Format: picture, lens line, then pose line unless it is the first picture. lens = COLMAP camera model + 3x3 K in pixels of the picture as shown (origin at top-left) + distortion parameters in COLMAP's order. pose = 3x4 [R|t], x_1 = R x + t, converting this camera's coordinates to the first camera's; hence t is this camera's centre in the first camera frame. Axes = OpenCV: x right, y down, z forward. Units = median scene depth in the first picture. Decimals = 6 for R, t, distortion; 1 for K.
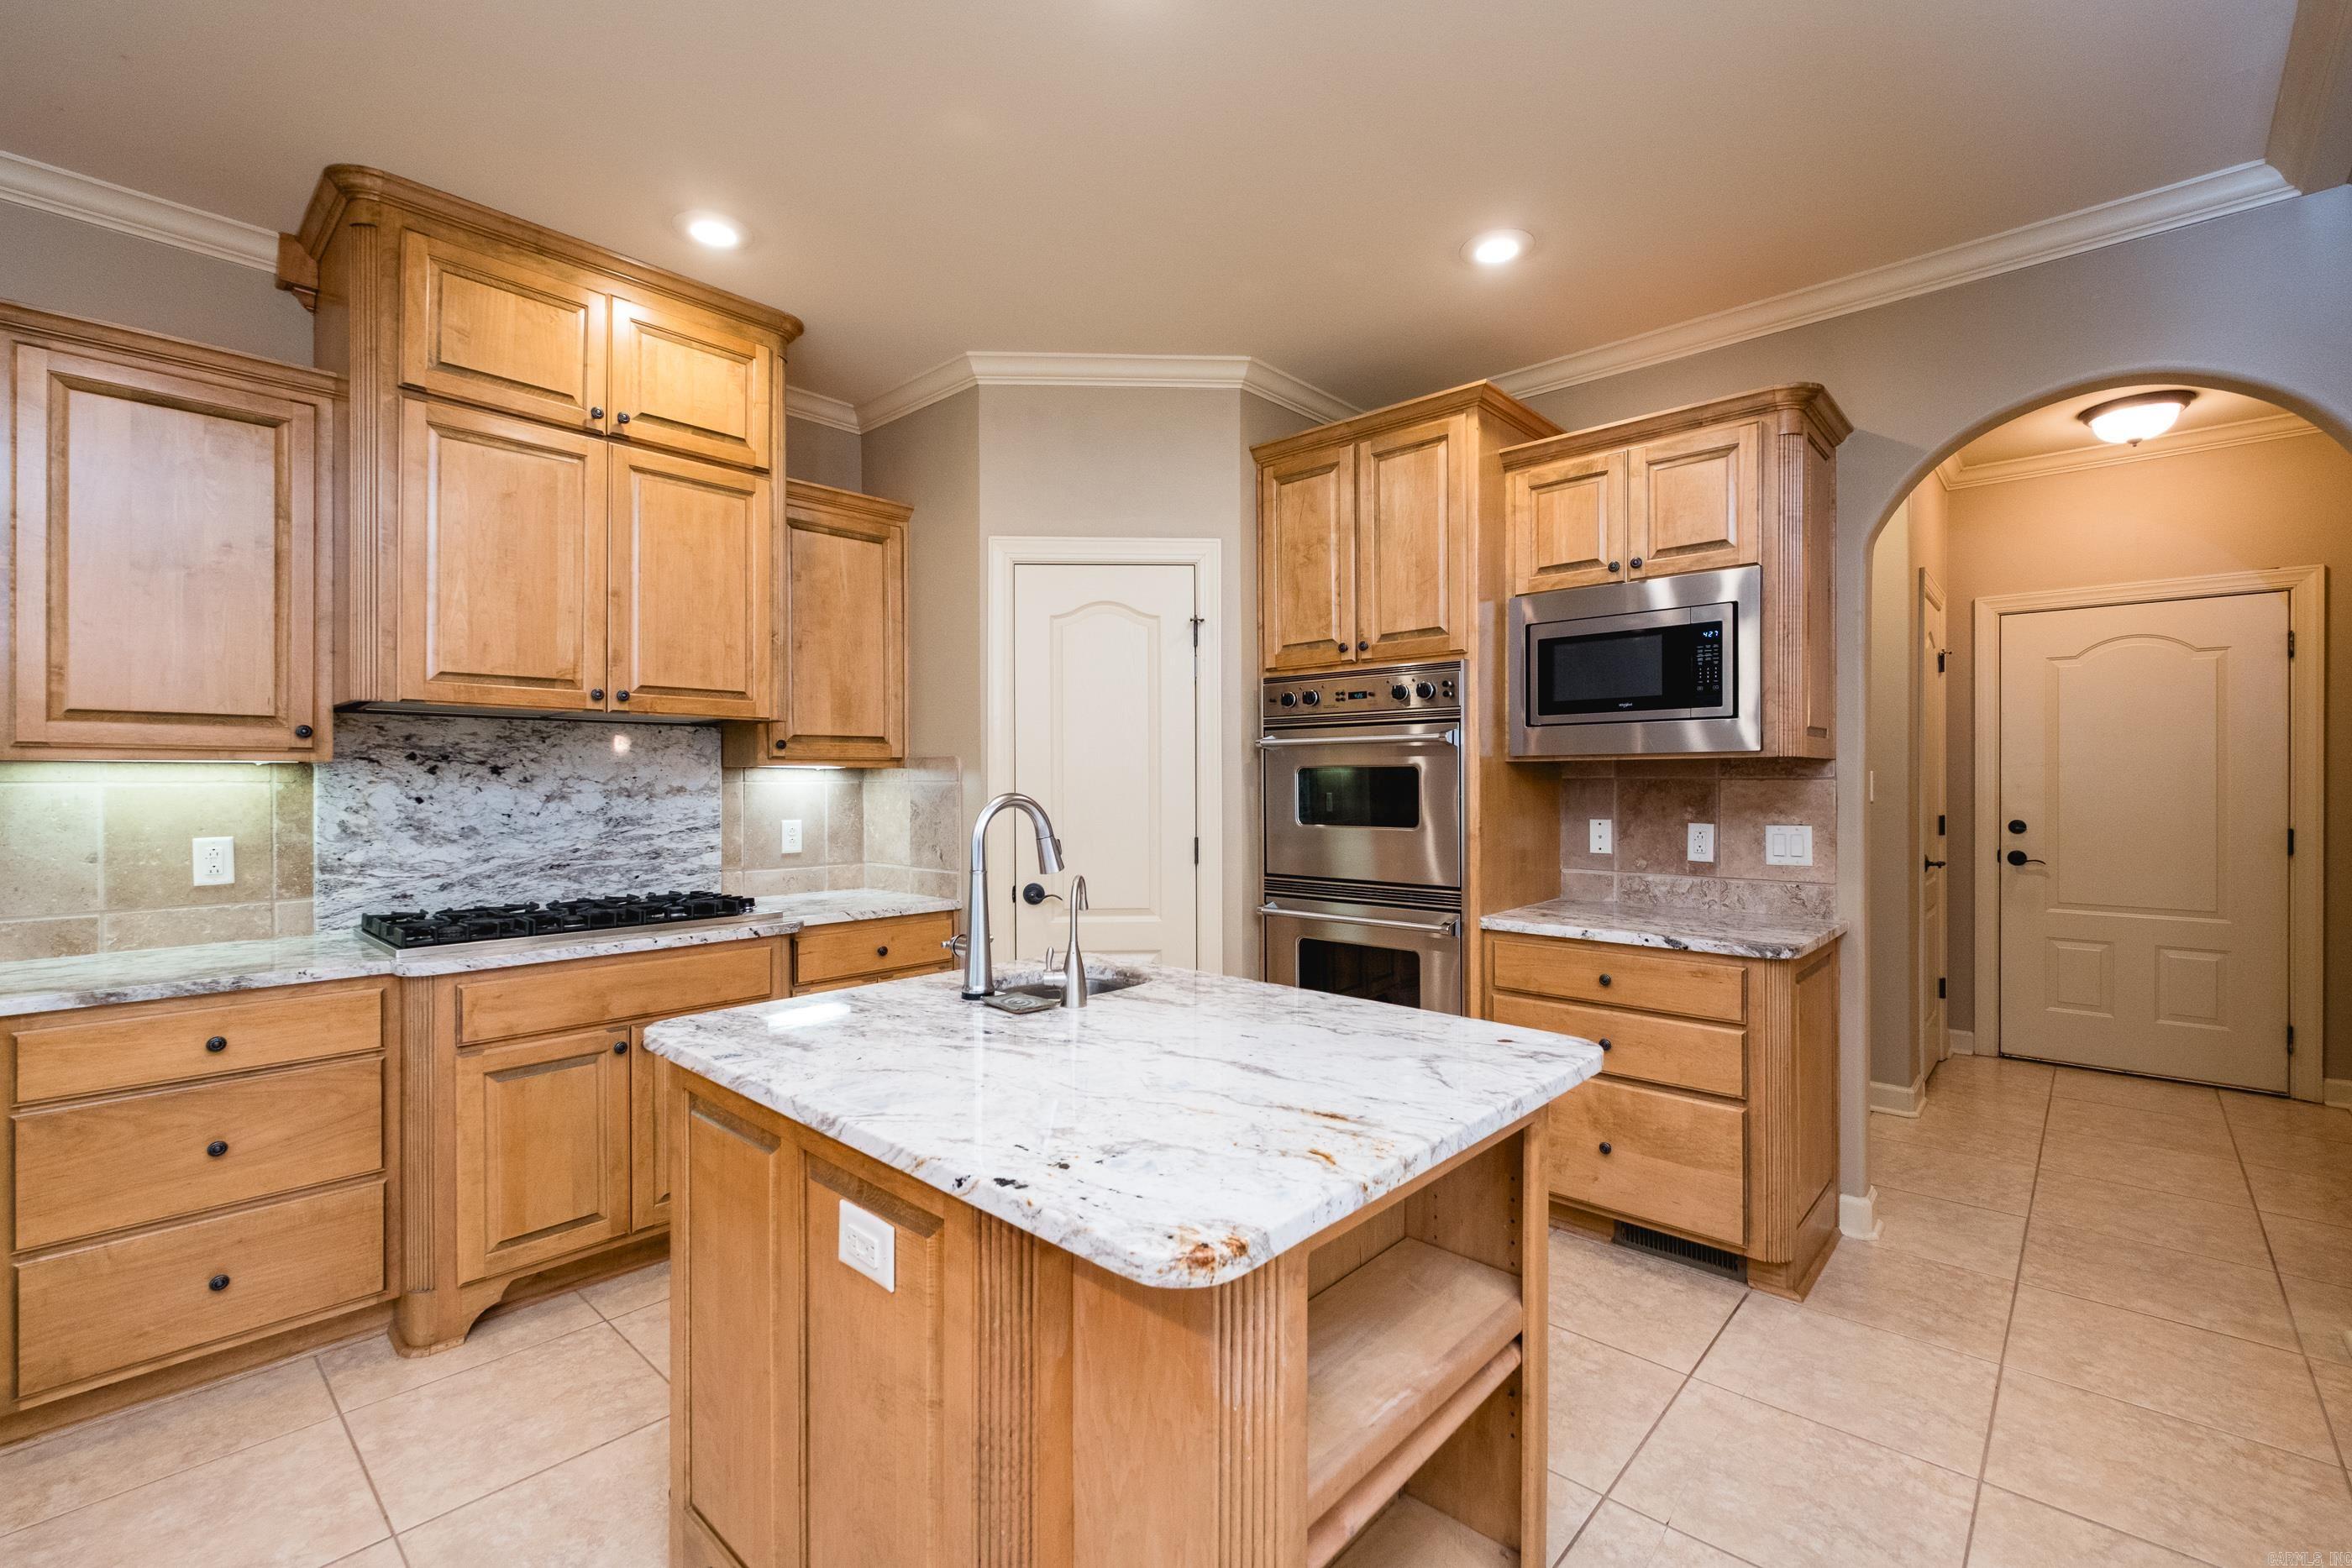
lens RADIAL K [[1039.5, 0, 1164.7], [0, 1039.5, 788.1], [0, 0, 1]] dist [0.005367, -0.002312]
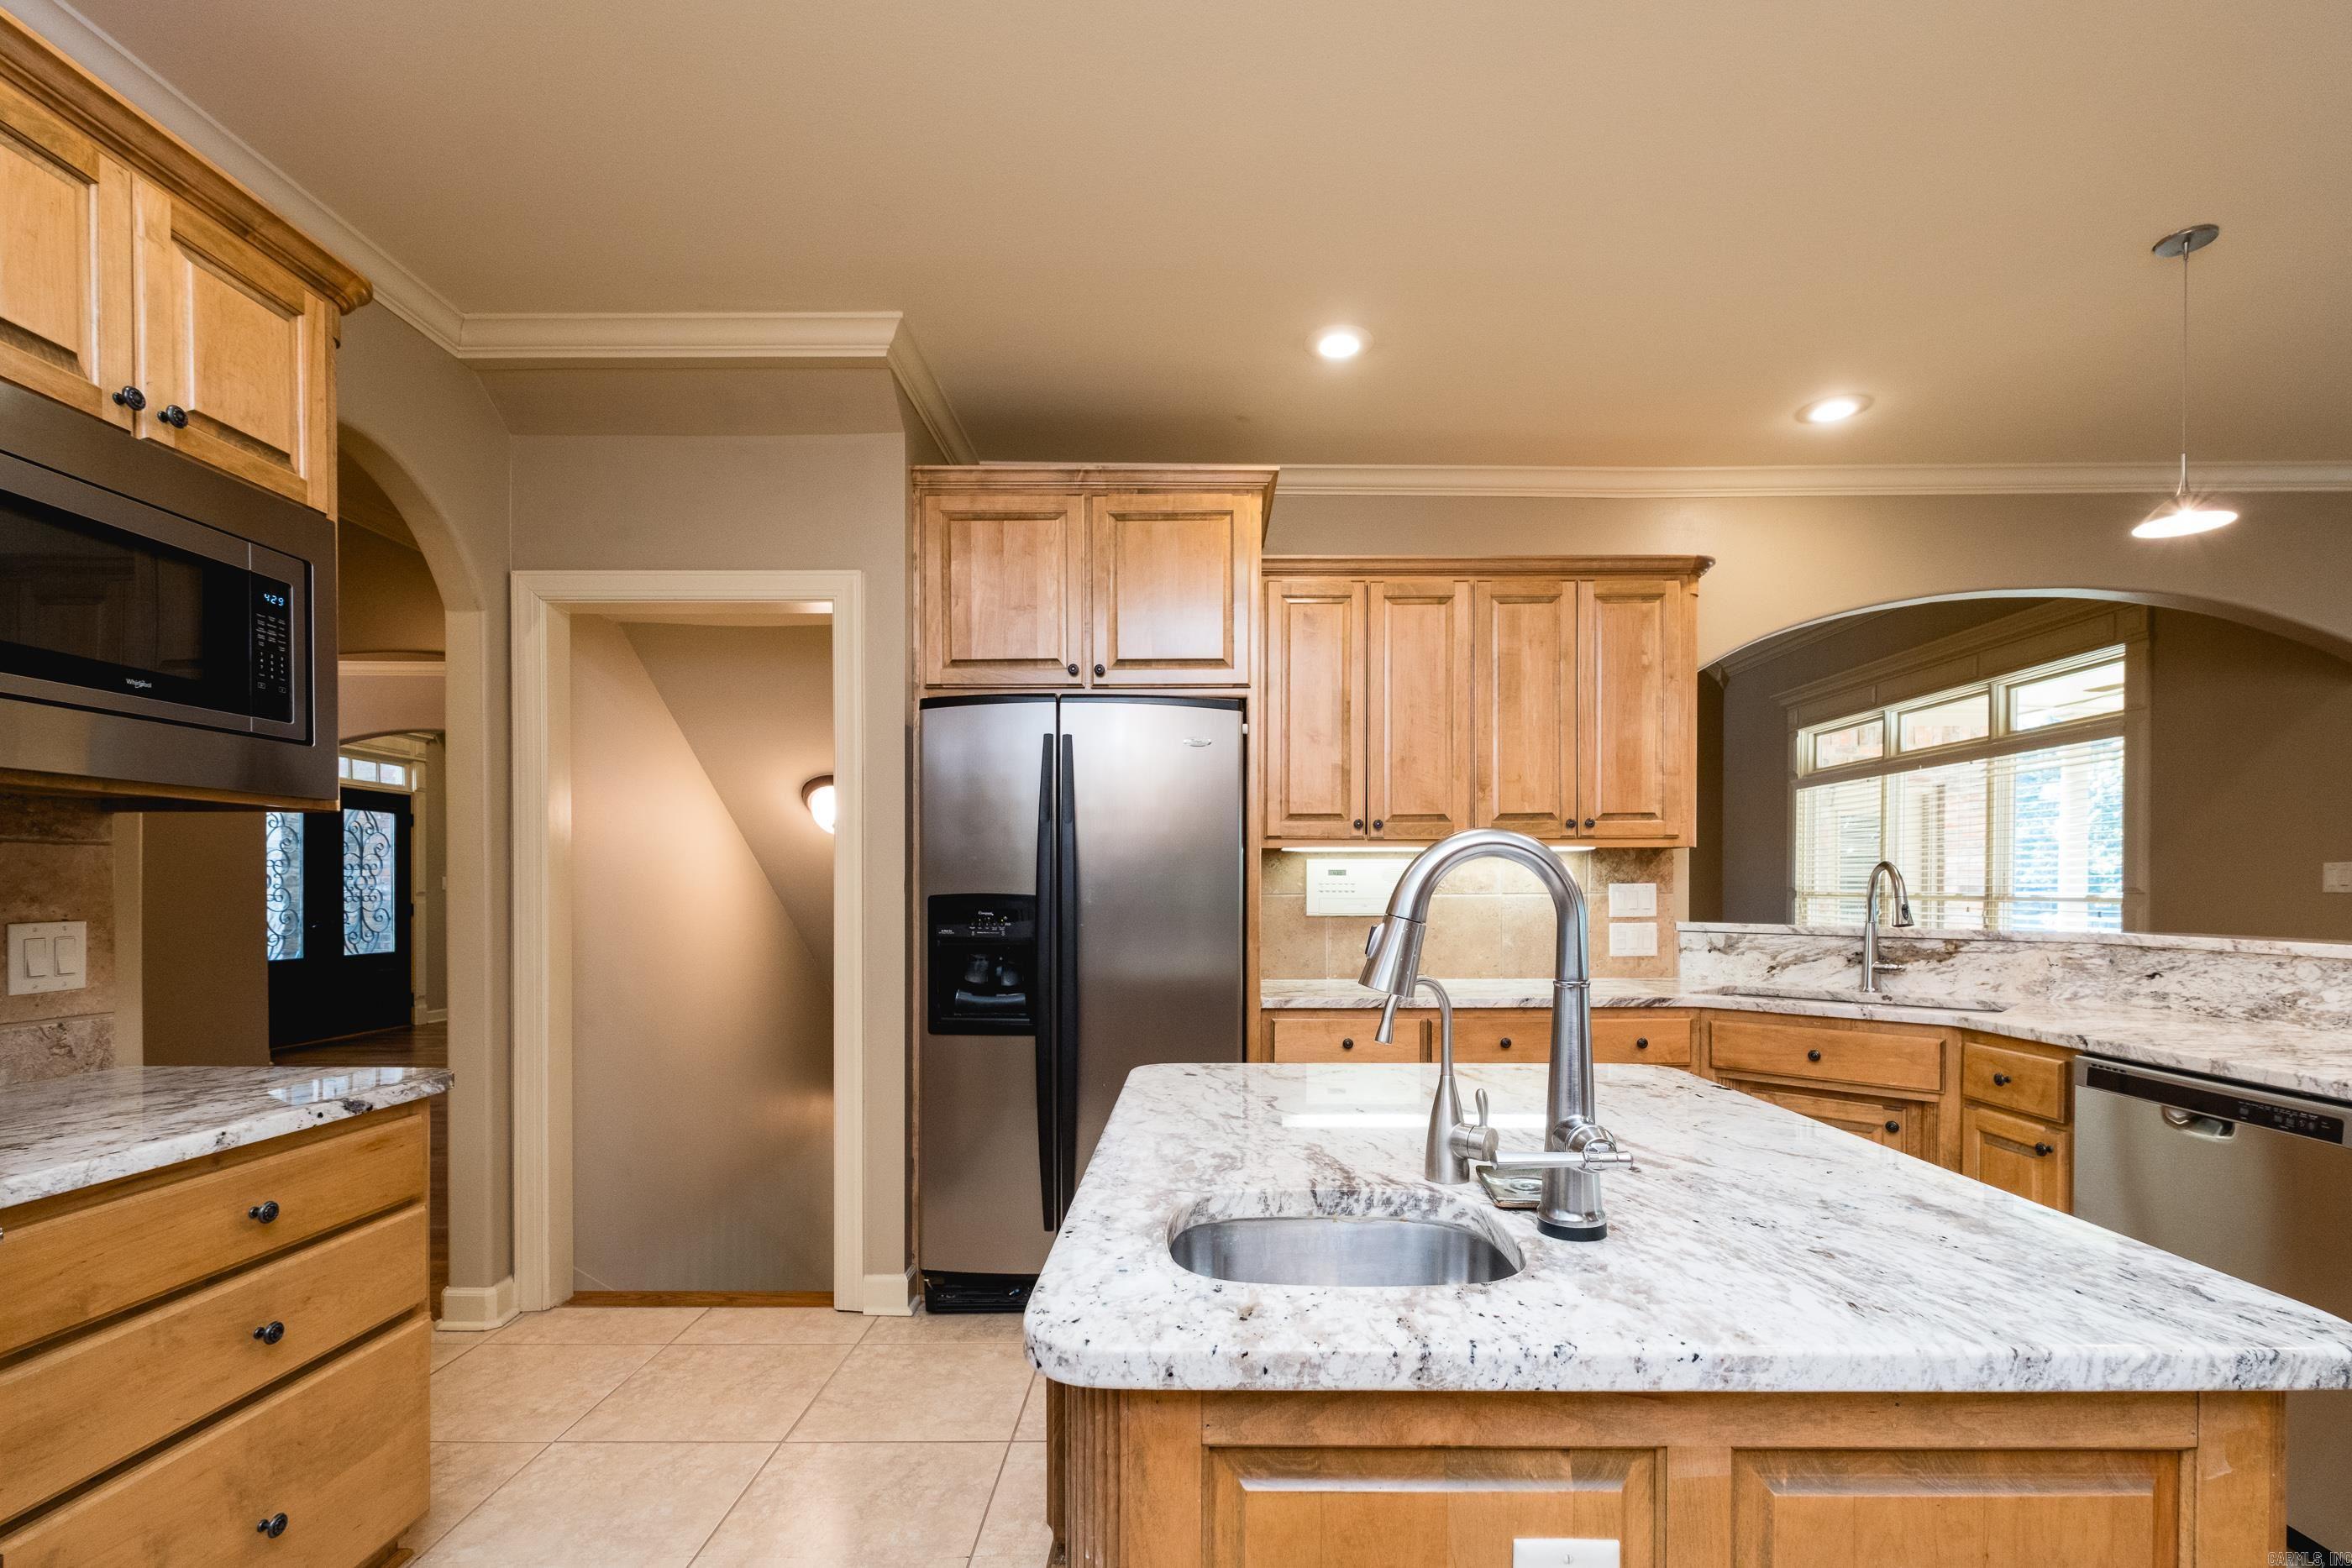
lens RADIAL K [[1039.5, 0, 1213.8], [0, 1039.5, 915.2], [0, 0, 1]] dist [0.005367, -0.002312]
pose [[-0.687368, -0.016620, 0.726119, -0.267308], [0.006690, 0.999551, 0.029211, 0.018976], [-0.726278, 0.024937, -0.686948, 0.924433]]
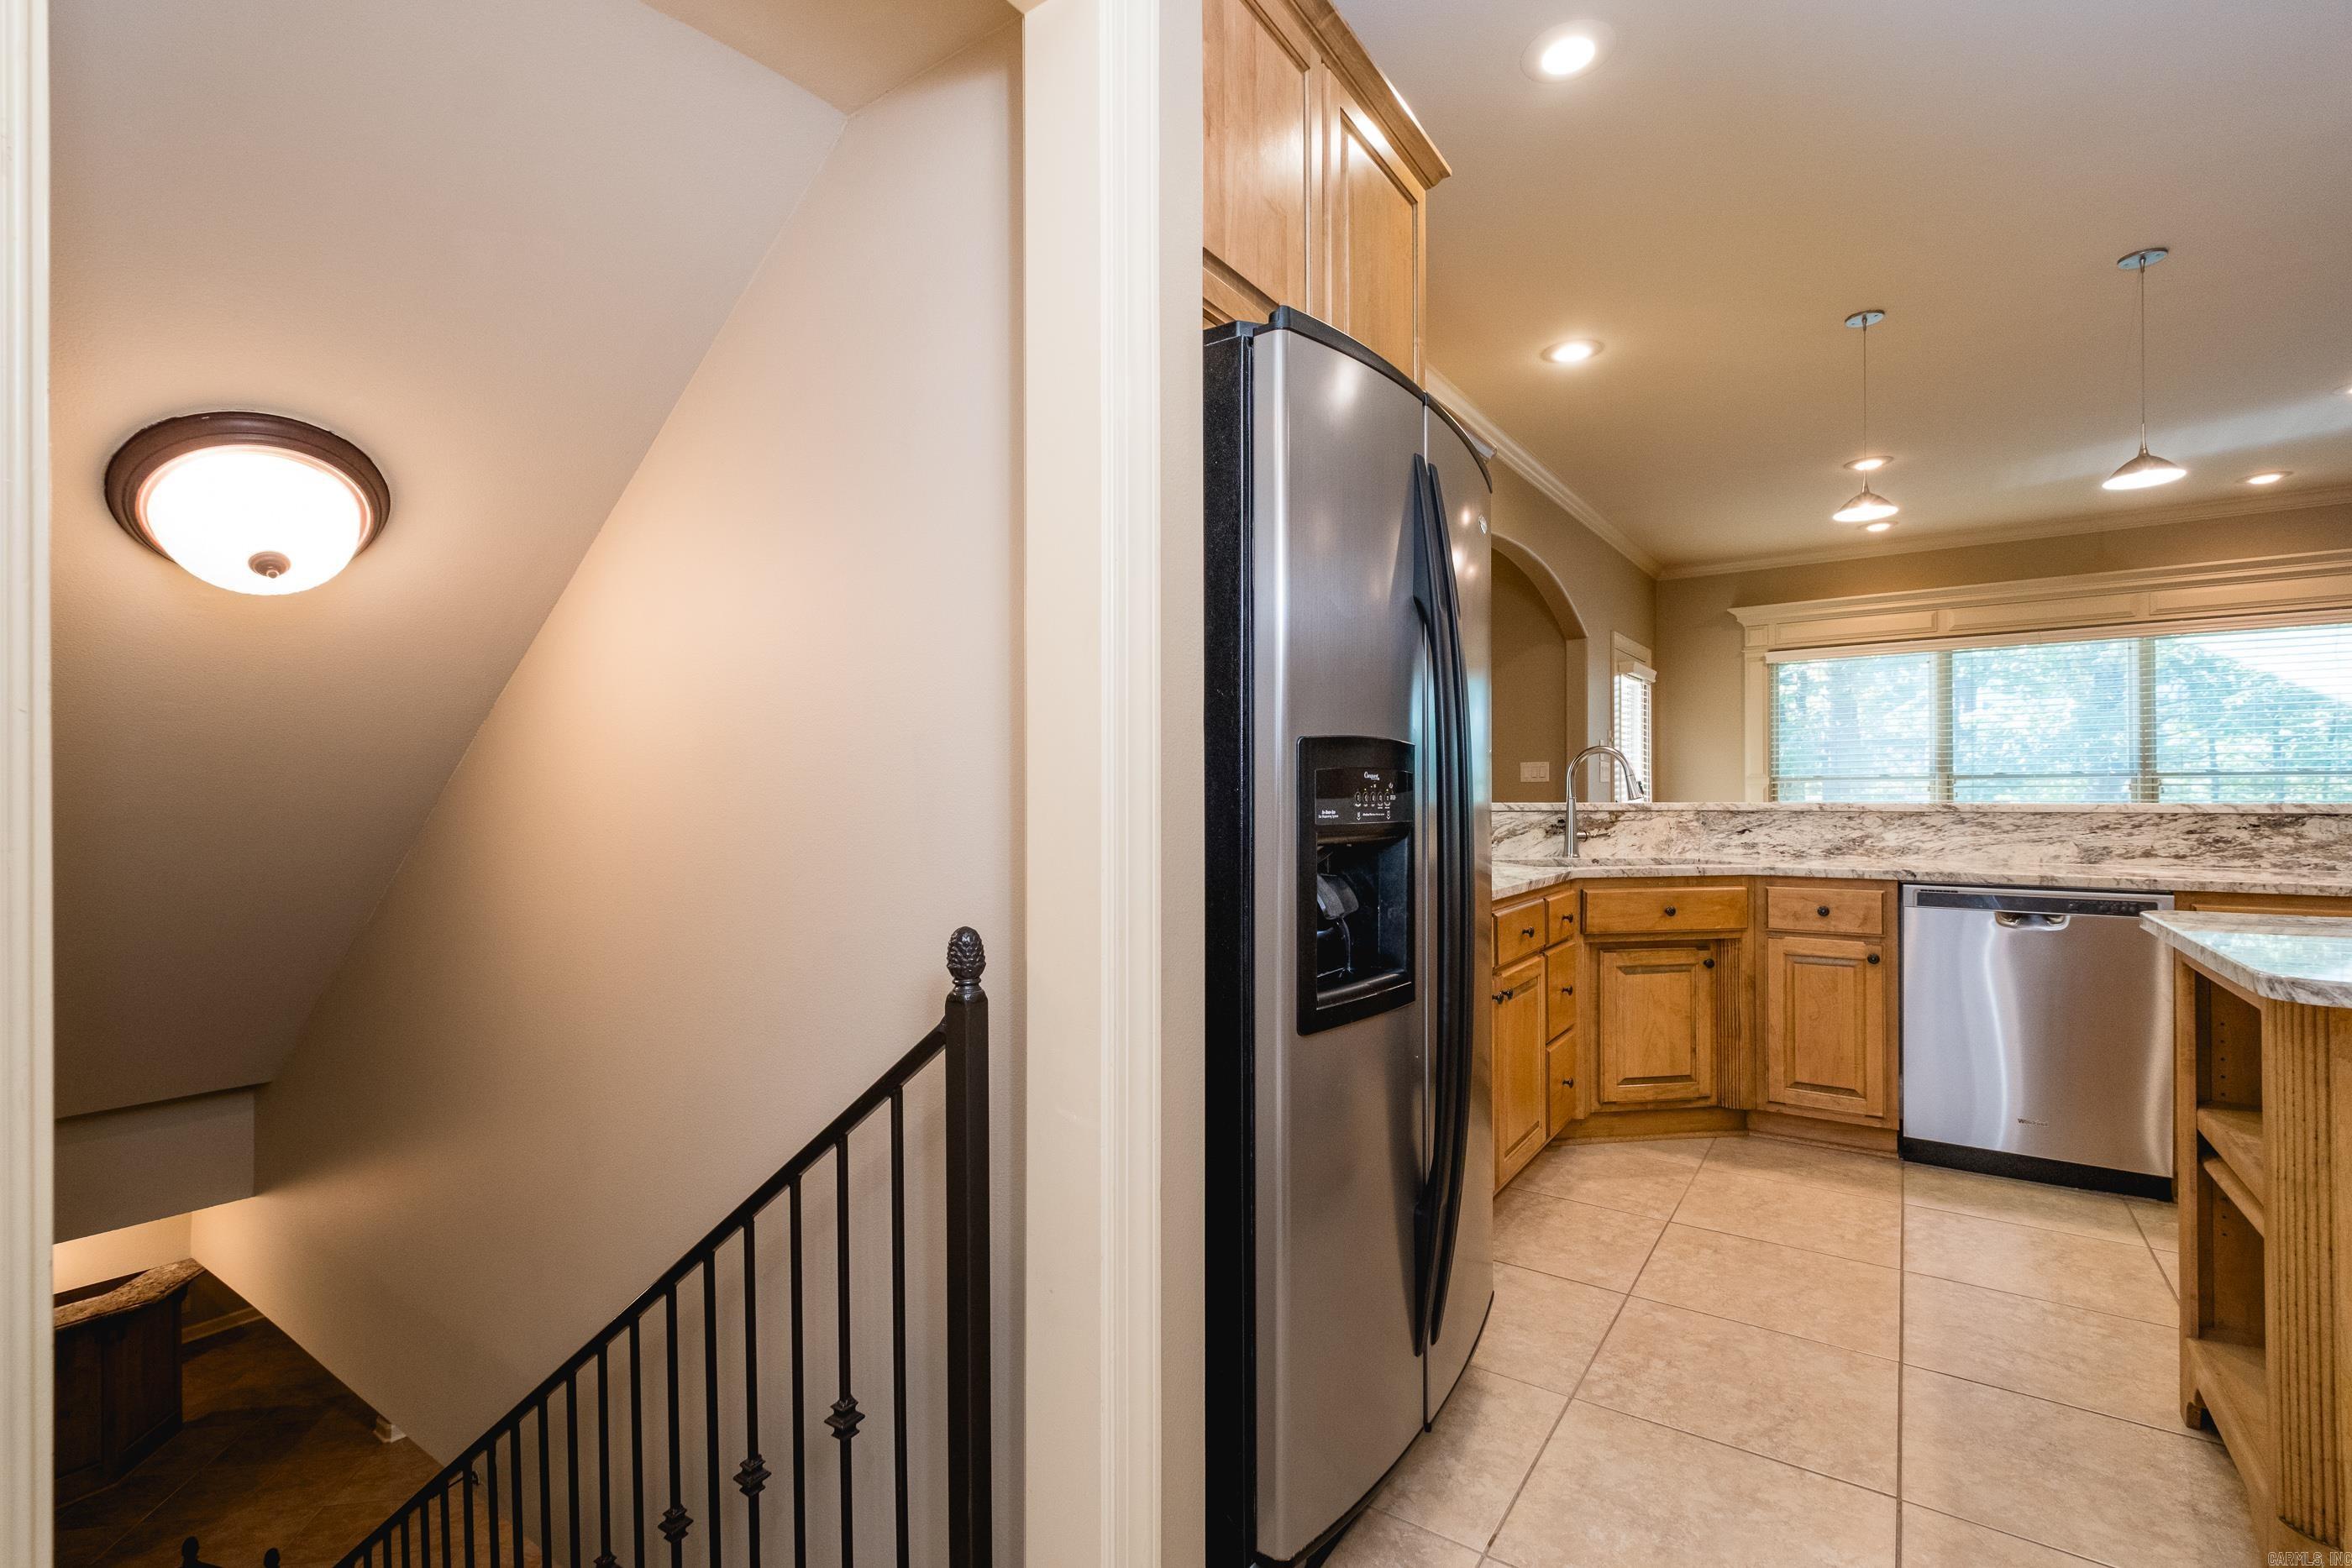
lens RADIAL K [[1039.5, 0, 1154.7], [0, 1039.5, 778.1], [0, 0, 1]] dist [0.005367, -0.002312]
pose [[-0.991780, 0.000920, -0.127954, 0.719244], [0.002198, 0.999949, -0.009842, 0.049255], [0.127939, -0.010042, -0.991731, 0.885478]]
